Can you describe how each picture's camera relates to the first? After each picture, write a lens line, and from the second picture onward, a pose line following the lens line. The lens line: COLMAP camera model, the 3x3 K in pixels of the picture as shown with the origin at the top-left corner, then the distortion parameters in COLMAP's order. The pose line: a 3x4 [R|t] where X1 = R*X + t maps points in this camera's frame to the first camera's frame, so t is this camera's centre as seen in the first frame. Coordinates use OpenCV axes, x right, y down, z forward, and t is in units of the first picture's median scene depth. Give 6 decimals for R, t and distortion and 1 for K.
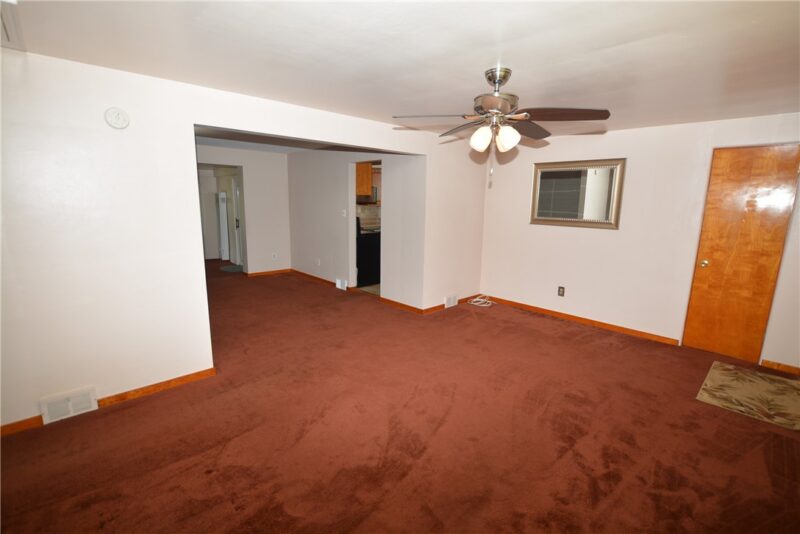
lens RADIAL K [[369.6, 0, 405.5], [0, 369.6, 265.0], [0, 0, 1]] dist [-0.000780, 0.000104]
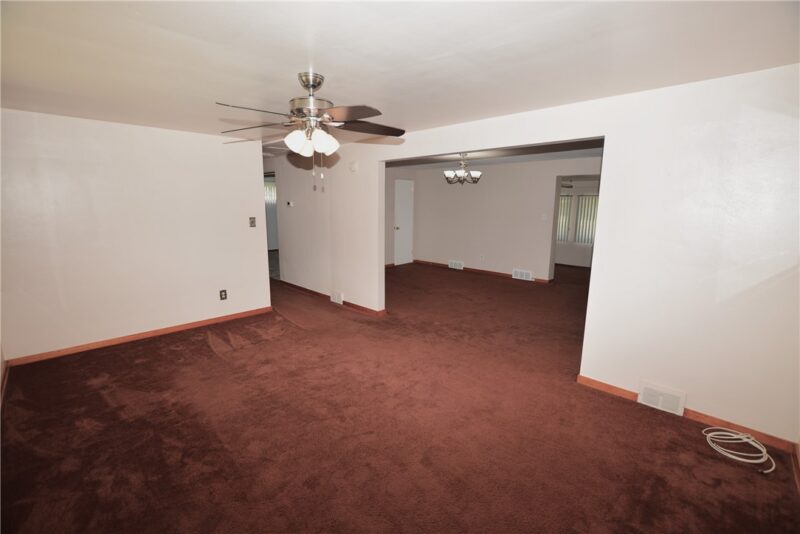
lens RADIAL K [[370.4, 0, 400.0], [0, 370.4, 267.0], [0, 0, 1]] dist [-0.001225, 0.000007]
pose [[0.038992, 0.164330, -0.985634, 0.666805], [-0.184875, 0.970542, 0.154500, -0.113381], [0.981988, 0.176195, 0.068224, 0.607977]]
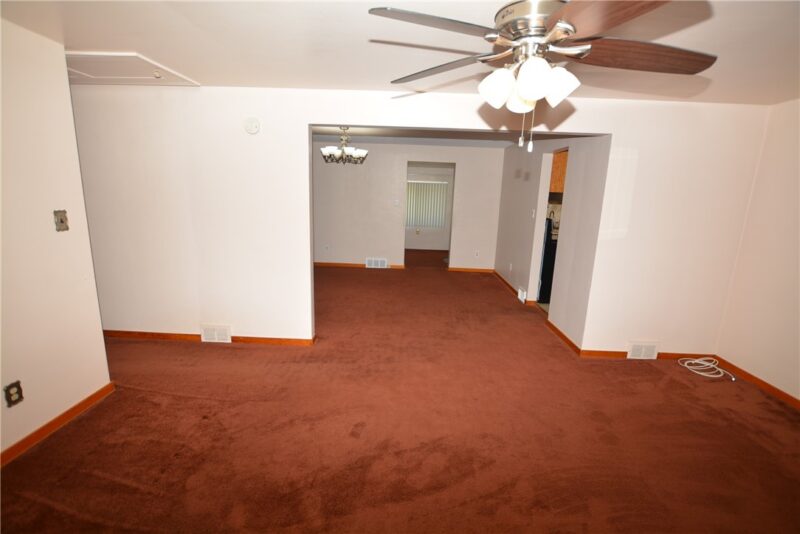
lens RADIAL K [[369.8, 0, 400.0], [0, 369.8, 267.0], [0, 0, 1]] dist [-0.014391, 0.000498]
pose [[0.713177, 0.151889, -0.684330, 0.270120], [-0.146319, 0.986994, 0.066580, -0.037899], [0.685543, 0.052647, 0.726126, 0.224227]]
